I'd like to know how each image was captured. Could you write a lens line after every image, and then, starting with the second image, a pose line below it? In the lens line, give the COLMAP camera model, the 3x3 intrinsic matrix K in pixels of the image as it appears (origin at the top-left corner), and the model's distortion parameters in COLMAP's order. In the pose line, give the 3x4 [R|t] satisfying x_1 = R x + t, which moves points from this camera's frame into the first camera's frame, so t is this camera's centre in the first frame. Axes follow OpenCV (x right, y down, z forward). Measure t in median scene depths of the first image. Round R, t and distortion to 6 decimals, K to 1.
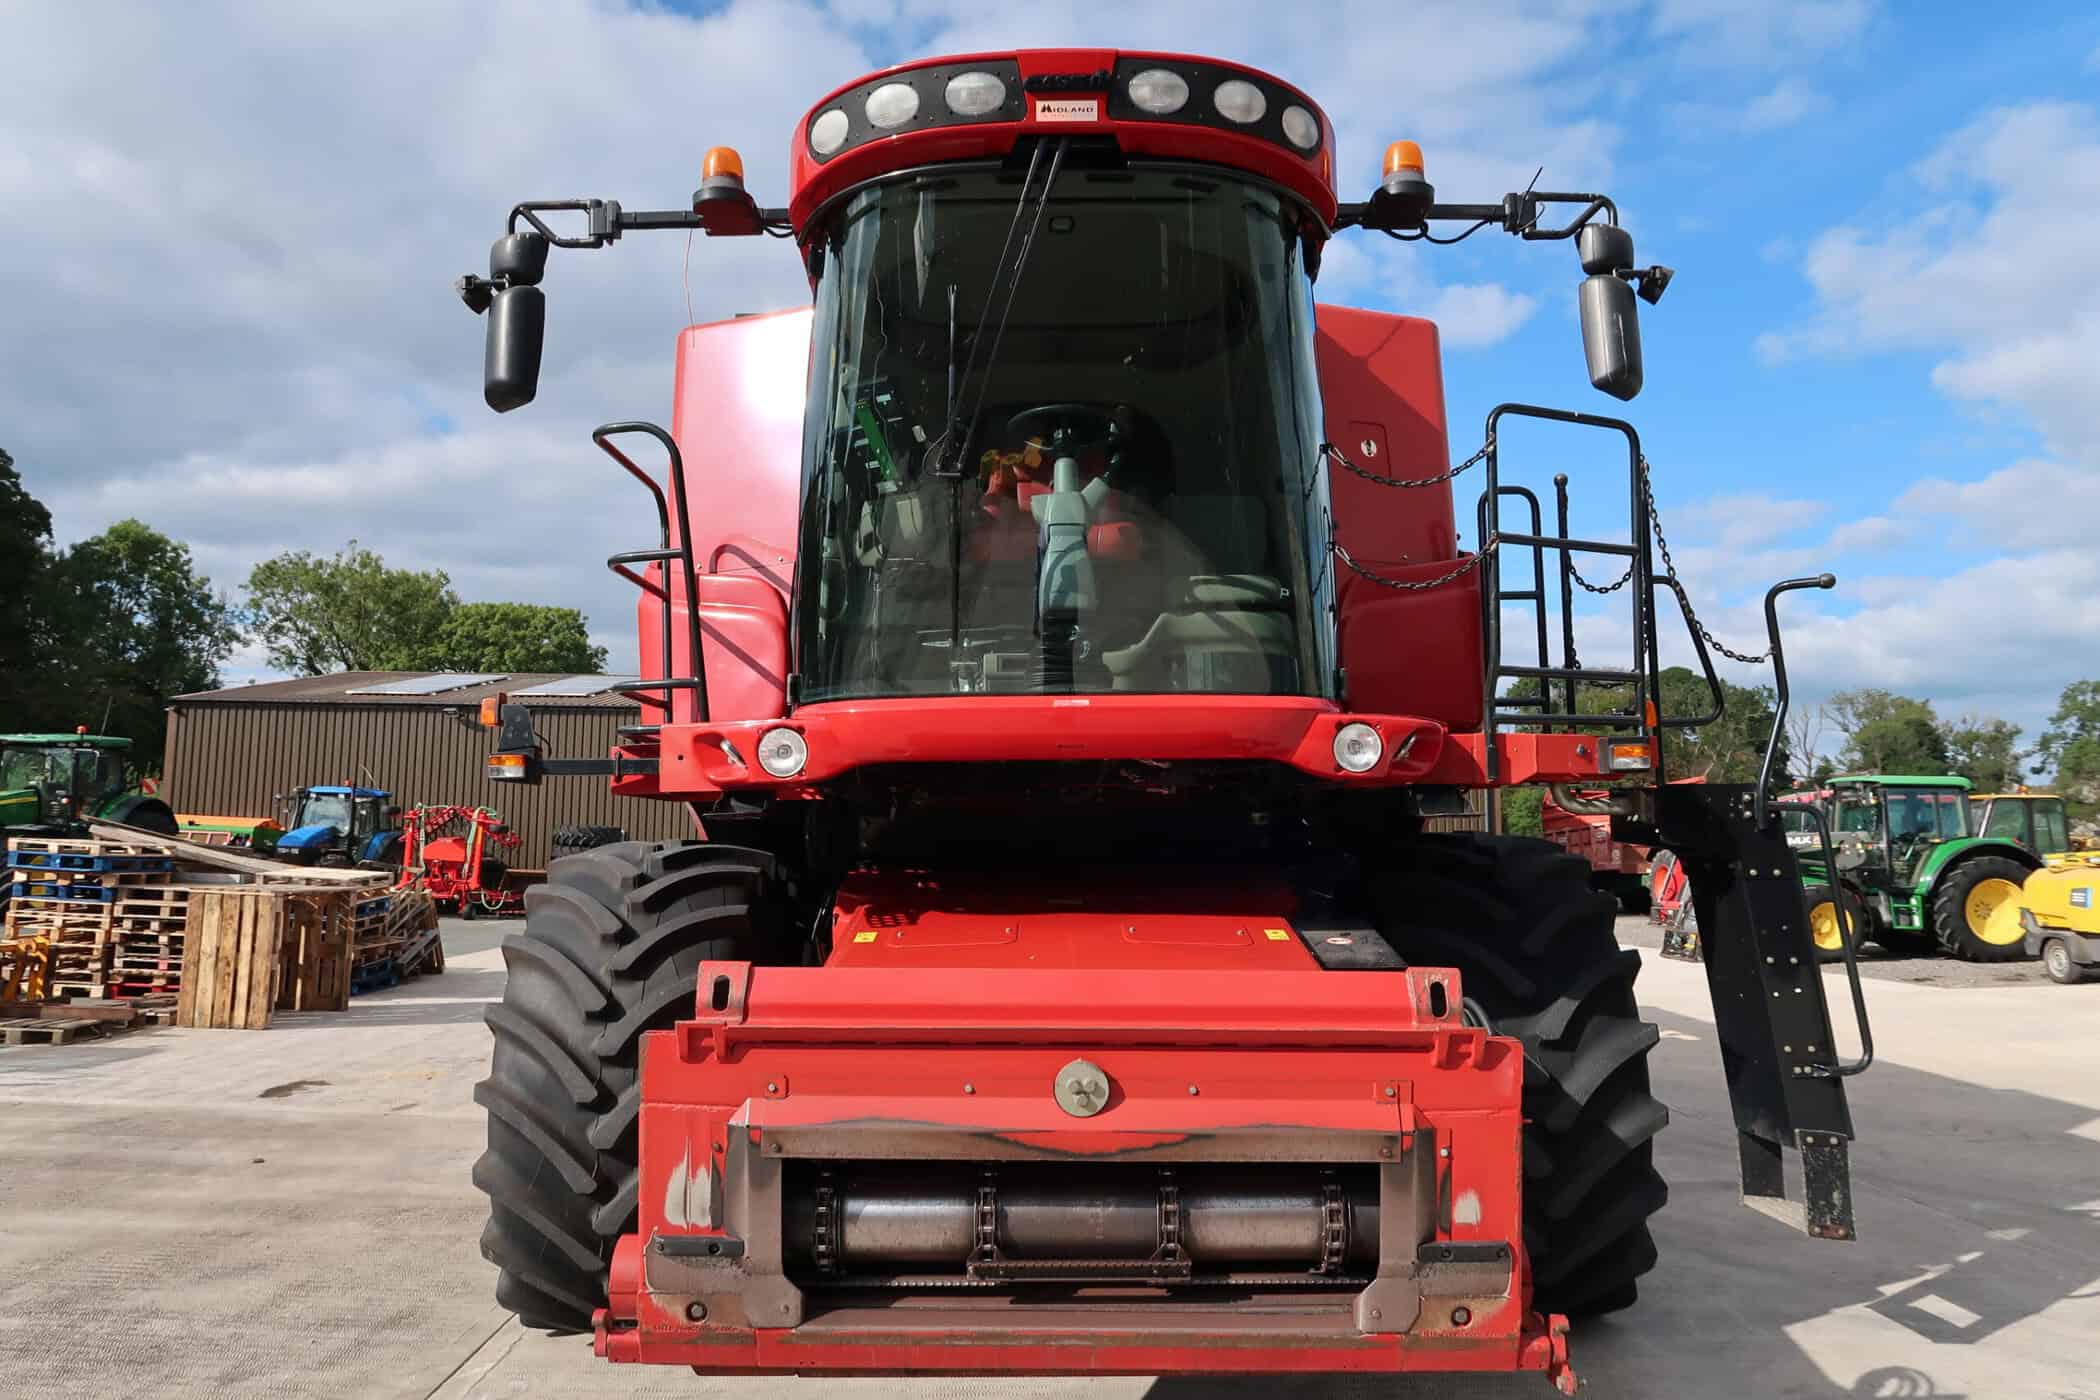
lens RADIAL K [[1432.0, 0, 1045.4], [0, 1432.0, 705.1], [0, 0, 1]] dist [-0.031904, 0.003424]
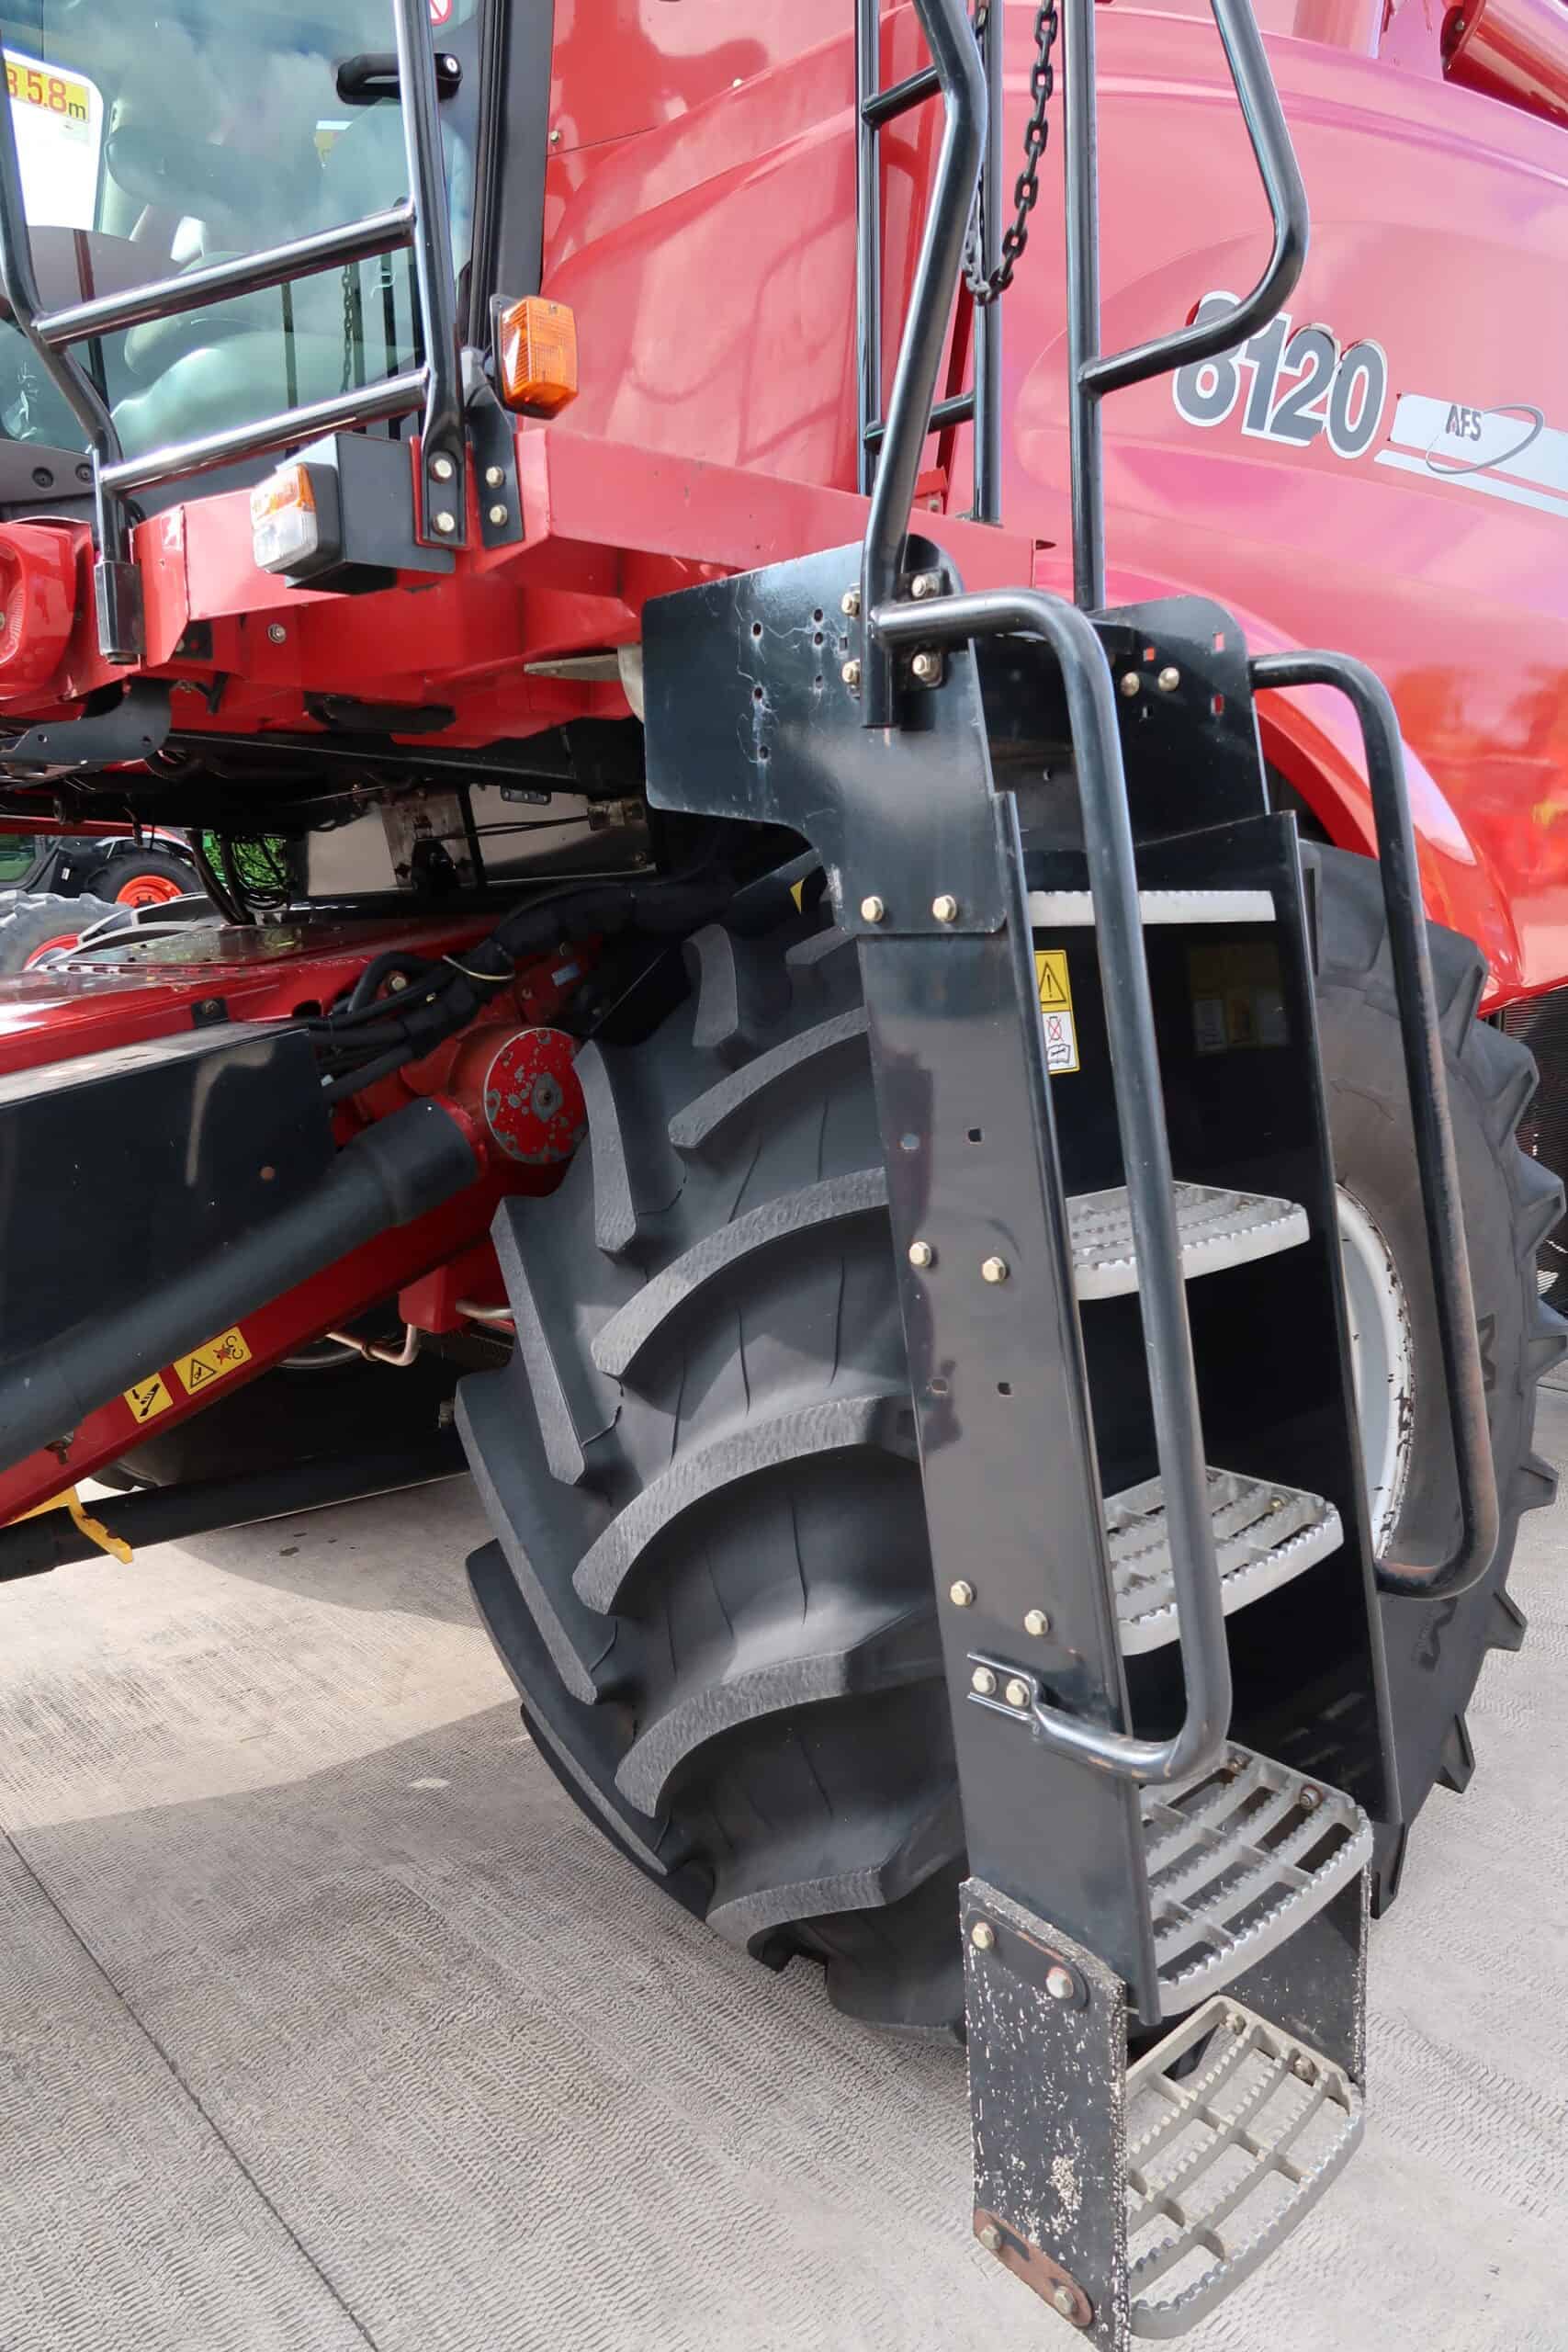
lens RADIAL K [[1603.7, 0, 799.7], [0, 1603.7, 1166.0], [0, 0, 1]] dist [-0.031904, 0.003424]
pose [[0.667587, 0.105129, -0.737072, 0.726919], [0.081583, 0.973690, 0.212770, 0.103838], [0.740048, -0.202176, 0.641446, 0.823191]]
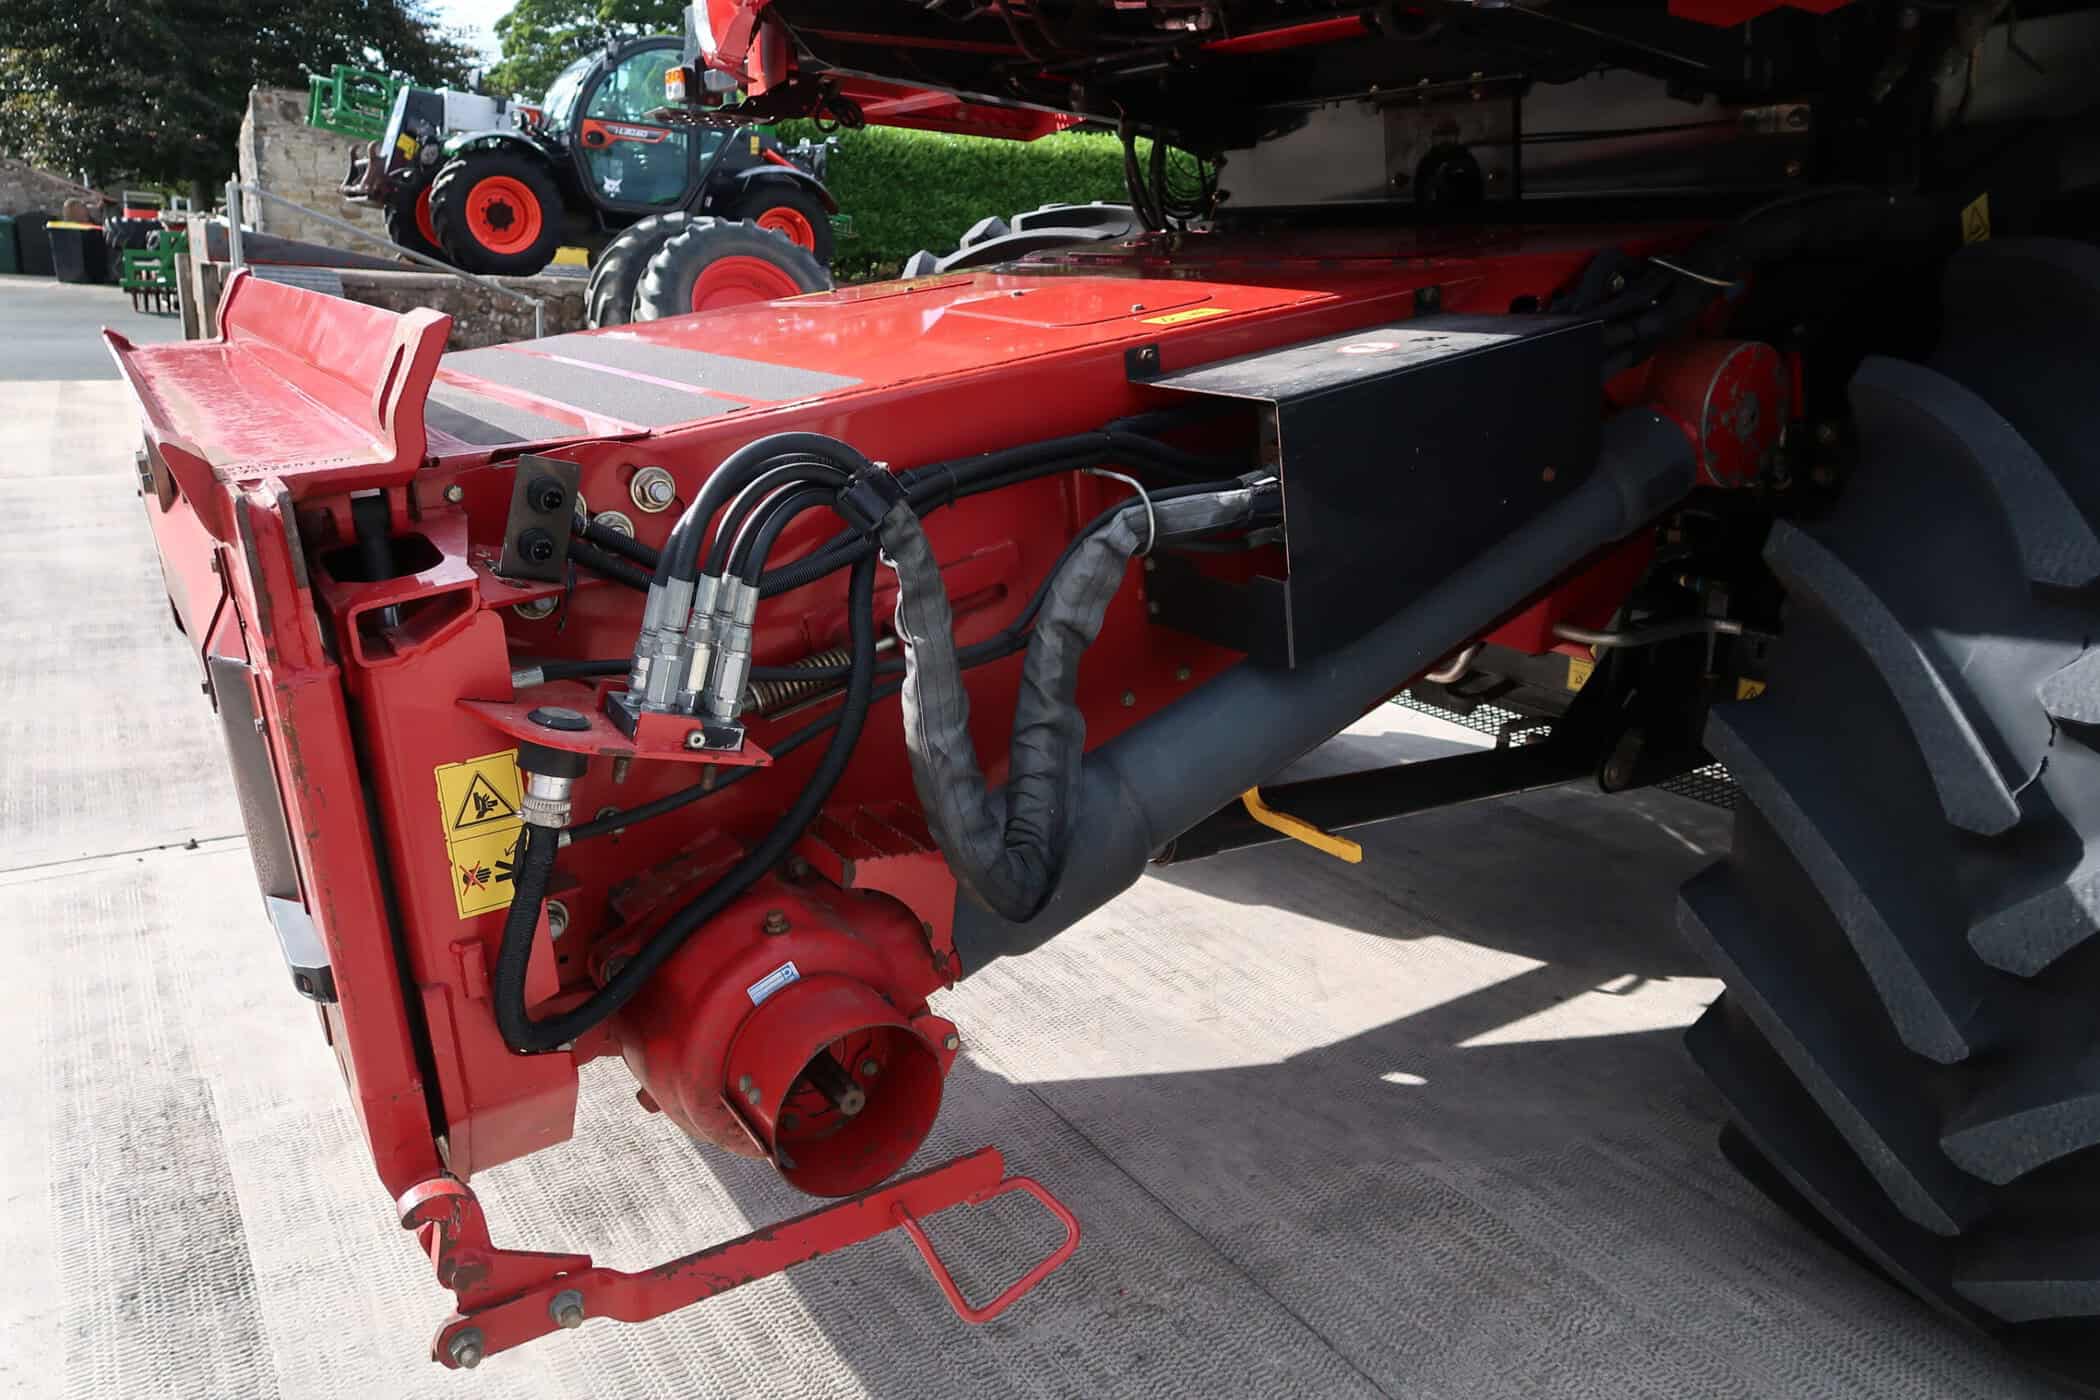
lens RADIAL K [[1432.0, 0, 1045.4], [0, 1432.0, 705.1], [0, 0, 1]] dist [-0.031904, 0.003424]
pose [[0.556848, 0.256990, -0.789859, 0.509385], [0.036788, 0.942369, 0.332546, 0.118064], [0.829799, -0.214235, 0.515302, 0.662255]]
